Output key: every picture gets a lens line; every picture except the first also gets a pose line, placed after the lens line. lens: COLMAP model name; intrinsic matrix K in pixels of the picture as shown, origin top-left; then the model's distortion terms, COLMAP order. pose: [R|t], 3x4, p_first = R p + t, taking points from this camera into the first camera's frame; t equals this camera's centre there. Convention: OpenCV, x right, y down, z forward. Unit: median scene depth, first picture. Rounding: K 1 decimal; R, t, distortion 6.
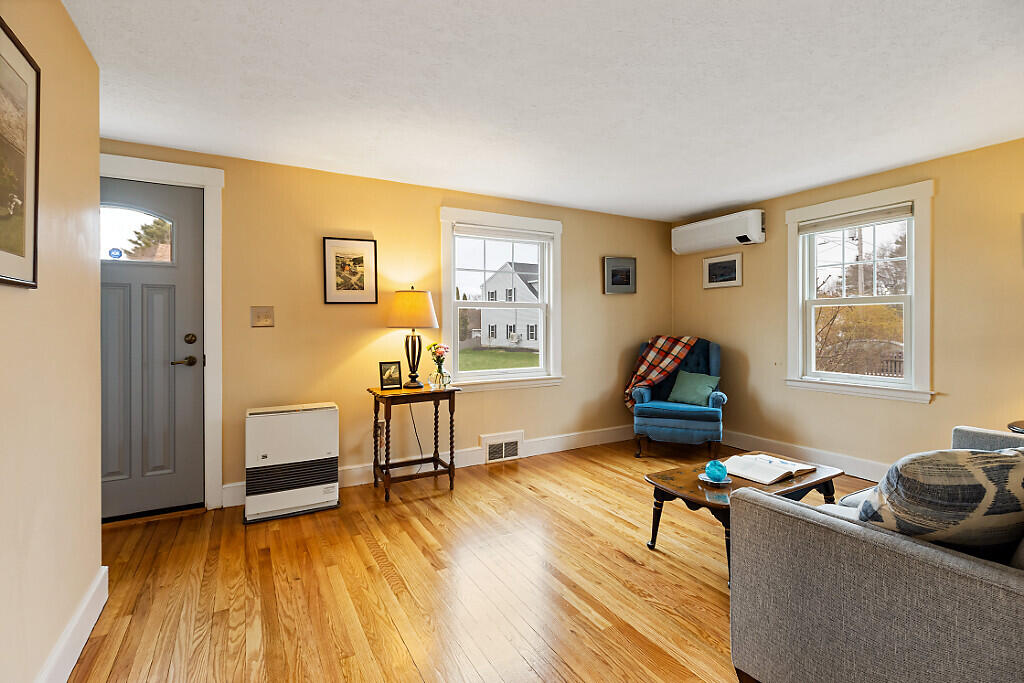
lens RADIAL K [[470.5, 0, 497.4], [0, 470.5, 323.6], [0, 0, 1]] dist [0.017535, 0.000234]
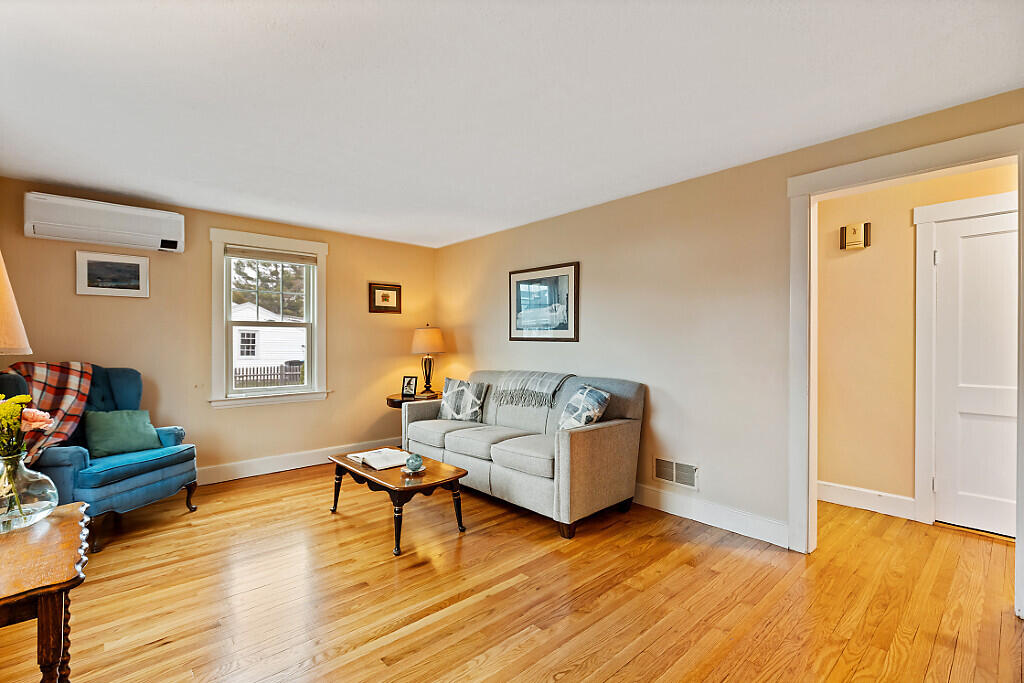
lens RADIAL K [[470.5, 0, 510.2], [0, 470.5, 343.6], [0, 0, 1]] dist [0.017535, 0.000234]
pose [[-0.229250, 0.003764, 0.973360, -0.560494], [0.001893, 0.999992, -0.003421, 0.005822], [-0.973366, 0.001059, -0.229256, 0.735319]]
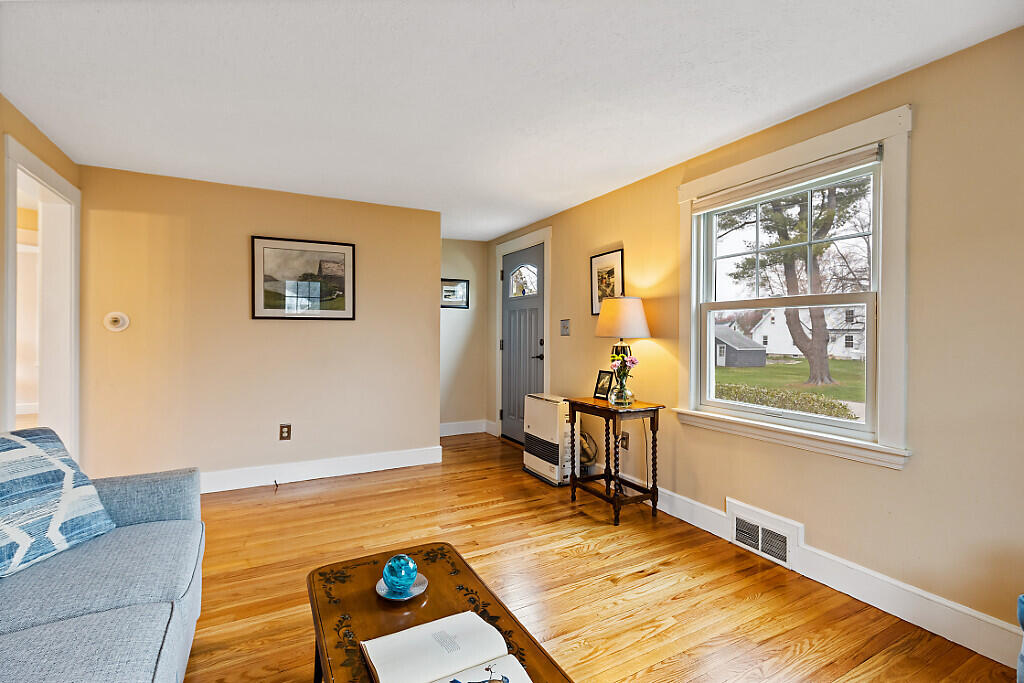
lens RADIAL K [[470.5, 0, 515.0], [0, 470.5, 335.5], [0, 0, 1]] dist [0.017535, 0.000234]
pose [[-0.019951, 0.007381, -0.999774, 0.757655], [-0.001968, 0.999971, 0.007422, -0.001345], [0.999799, 0.002116, -0.019936, 0.818923]]
